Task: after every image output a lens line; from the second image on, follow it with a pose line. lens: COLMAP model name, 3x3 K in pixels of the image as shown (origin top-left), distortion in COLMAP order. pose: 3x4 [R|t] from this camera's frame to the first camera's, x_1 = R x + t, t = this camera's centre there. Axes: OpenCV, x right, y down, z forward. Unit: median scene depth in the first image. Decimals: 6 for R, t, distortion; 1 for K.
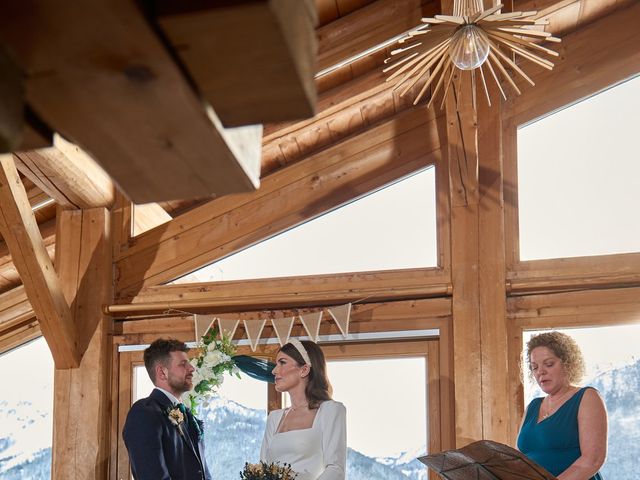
lens RADIAL K [[1440.7, 0, 298.7], [0, 1440.7, 241.0], [0, 0, 1]] dist [0.048717, 0.414781]
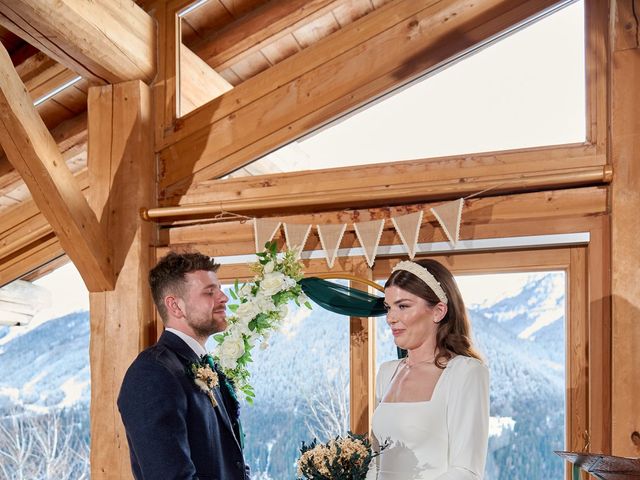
lens RADIAL K [[718.9, 0, 310.6], [0, 718.9, 388.7], [0, 0, 1]] dist [-0.003997, -0.057299]
pose [[0.994694, -0.000645, -0.102877, -0.003026], [0.032242, 0.951557, 0.305777, 0.021367], [0.097697, -0.307472, 0.946529, 0.614437]]
